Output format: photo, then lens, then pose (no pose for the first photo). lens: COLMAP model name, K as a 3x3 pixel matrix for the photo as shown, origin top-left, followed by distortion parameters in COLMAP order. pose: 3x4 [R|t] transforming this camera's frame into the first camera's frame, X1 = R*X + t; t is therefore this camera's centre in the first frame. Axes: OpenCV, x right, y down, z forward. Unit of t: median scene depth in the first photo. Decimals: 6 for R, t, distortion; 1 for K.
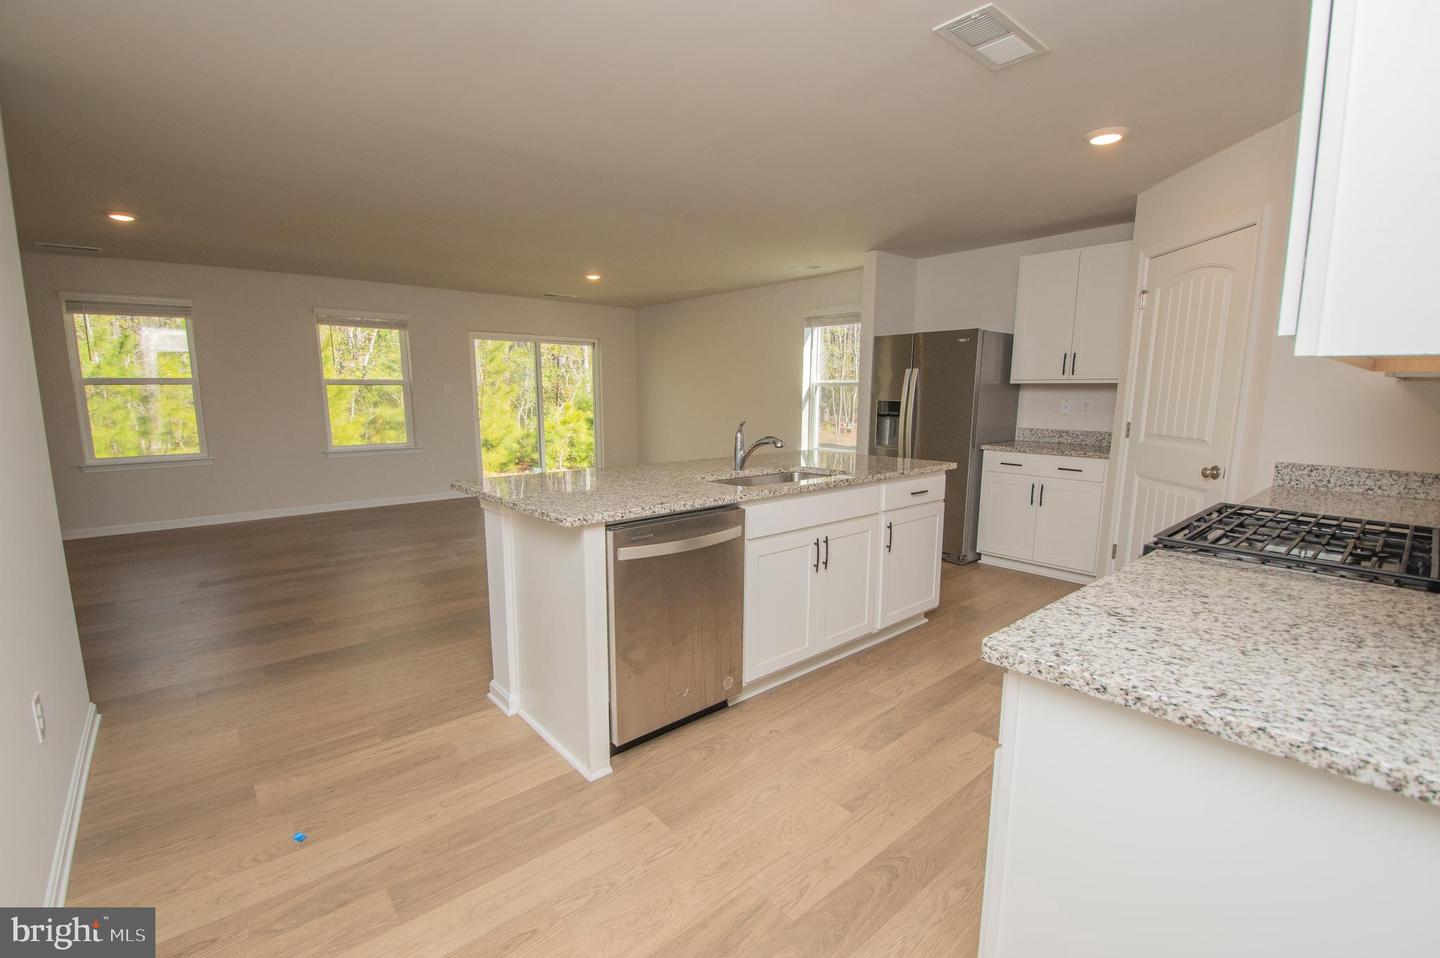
lens RADIAL K [[625.4, 0, 714.5], [0, 625.4, 495.7], [0, 0, 1]] dist [0.017132, -0.022928]
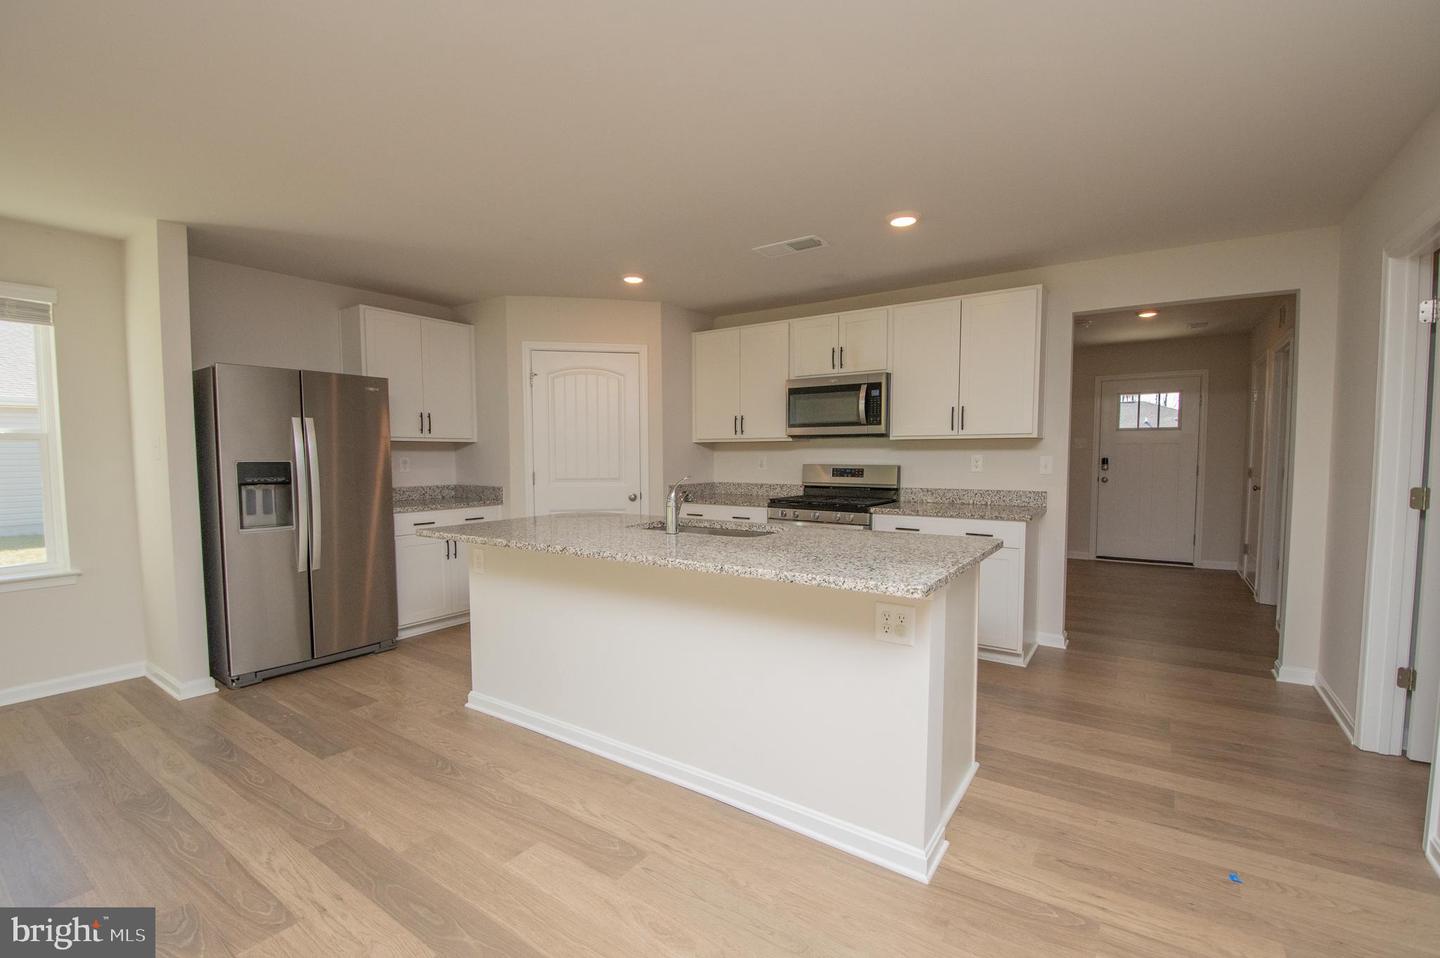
lens RADIAL K [[625.4, 0, 714.5], [0, 625.4, 495.7], [0, 0, 1]] dist [0.017132, -0.022928]
pose [[-0.252034, -0.065610, 0.965492, -0.552076], [0.163246, 0.980518, 0.109245, -0.120972], [-0.953850, 0.185146, -0.236413, 0.772111]]
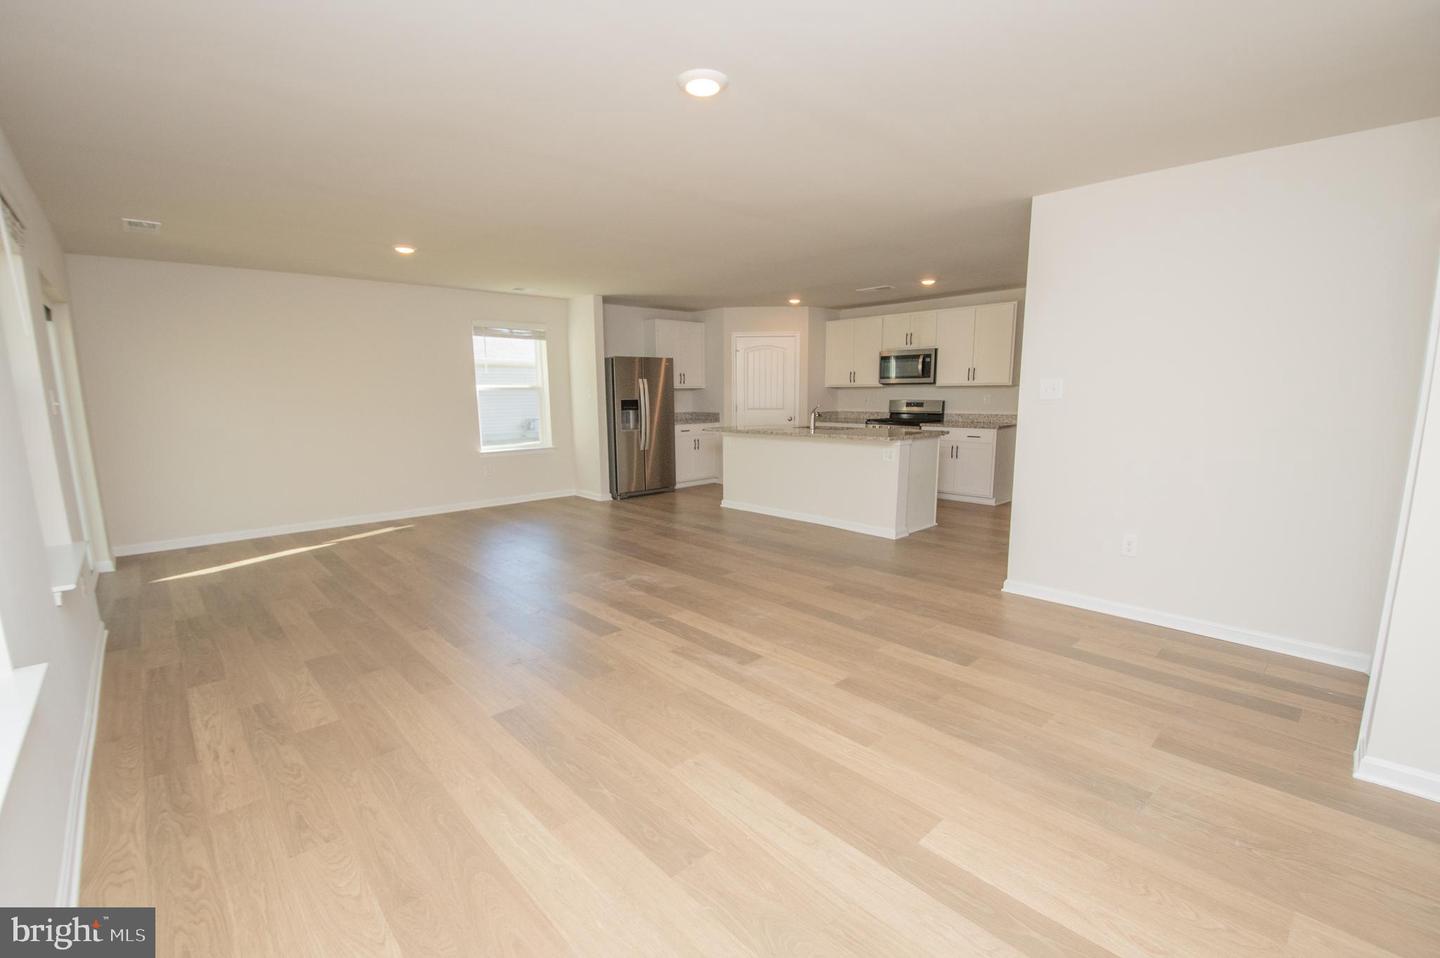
lens RADIAL K [[625.4, 0, 714.5], [0, 625.4, 495.7], [0, 0, 1]] dist [0.017132, -0.022928]
pose [[-0.035695, -0.166479, 0.985399, -1.392831], [0.175337, 0.969689, 0.170177, -0.162418], [-0.983861, 0.178852, -0.005423, 0.931163]]
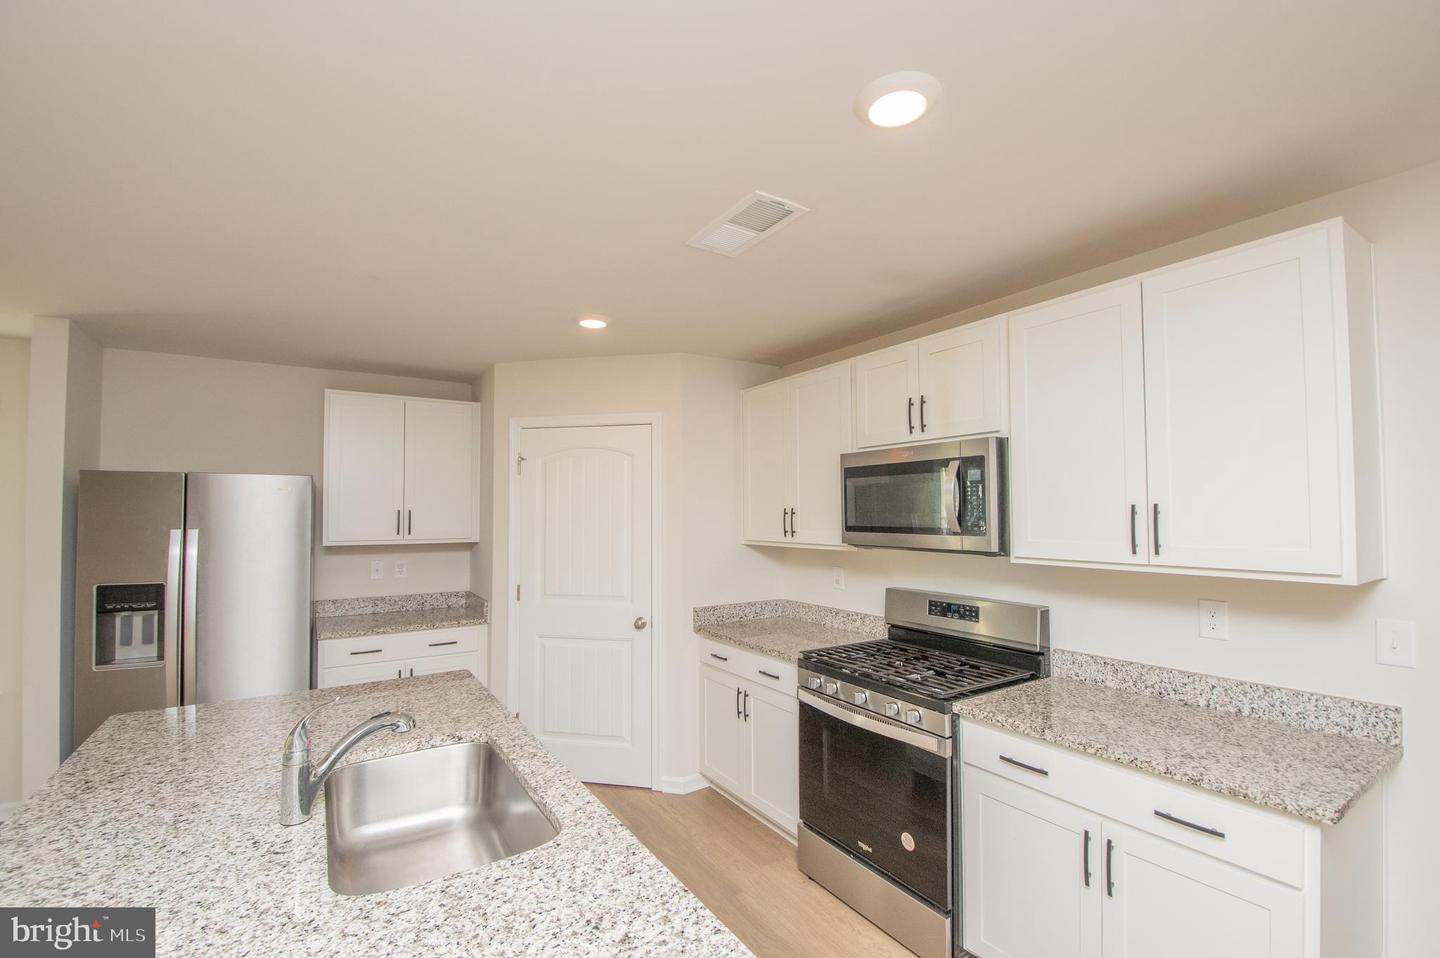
lens RADIAL K [[625.4, 0, 714.5], [0, 625.4, 495.7], [0, 0, 1]] dist [0.017132, -0.022928]
pose [[0.138671, 0.025238, 0.990017, -0.228163], [0.169652, 0.984292, -0.048855, -0.124828], [-0.975699, 0.174733, 0.132211, 0.436369]]
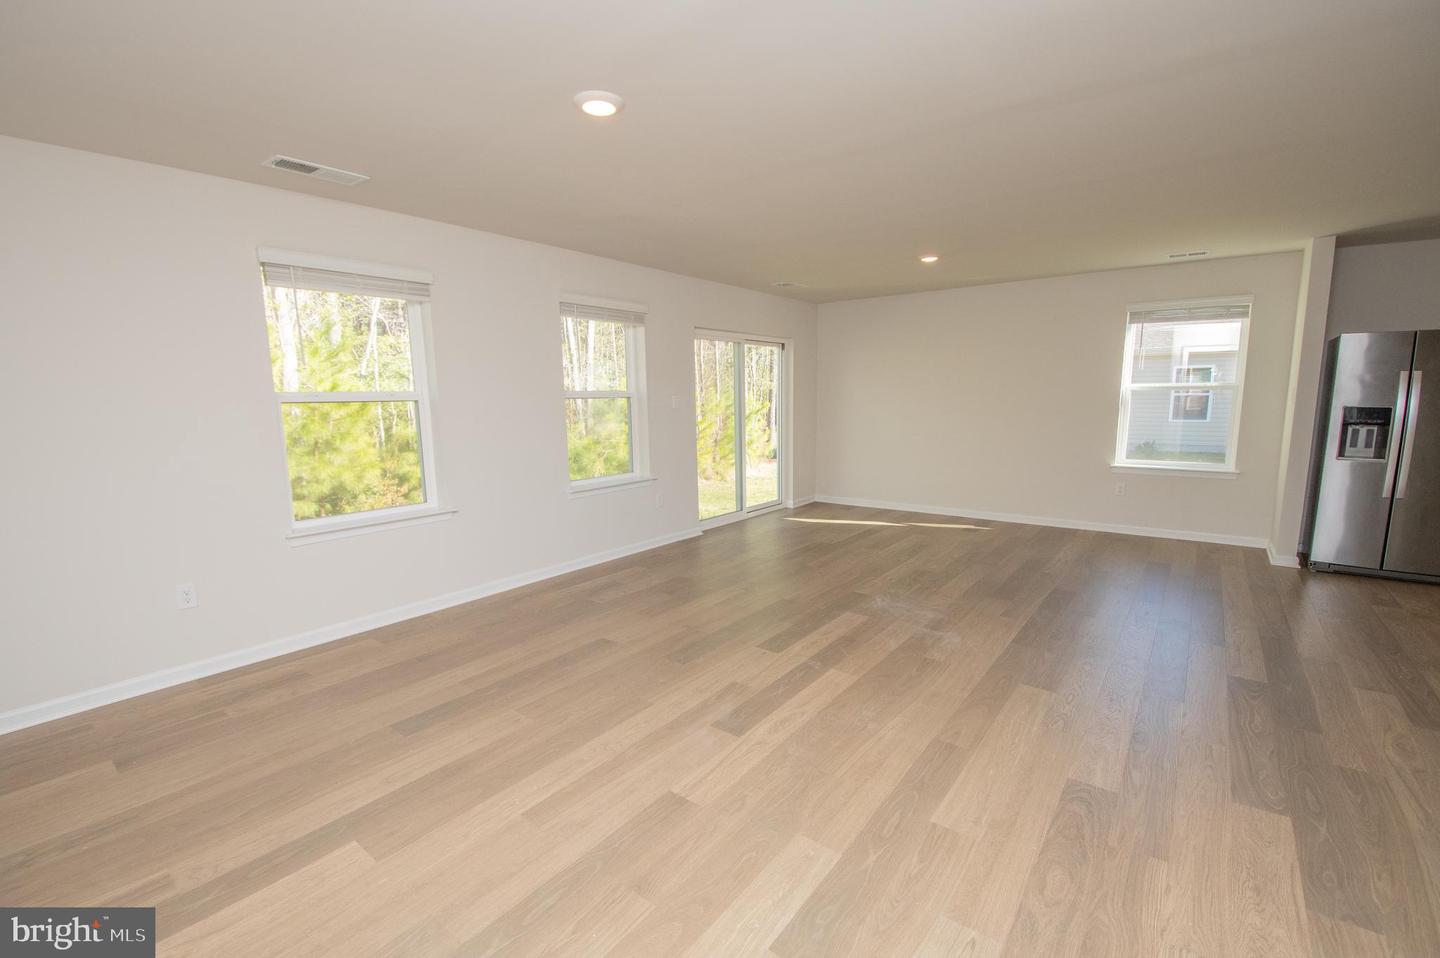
lens RADIAL K [[625.4, 0, 714.5], [0, 625.4, 495.7], [0, 0, 1]] dist [0.017132, -0.022928]
pose [[0.980015, -0.046351, 0.193447, -0.864296], [0.048073, 0.998835, -0.004216, -0.075266], [-0.193027, 0.013431, 0.981102, 0.365102]]
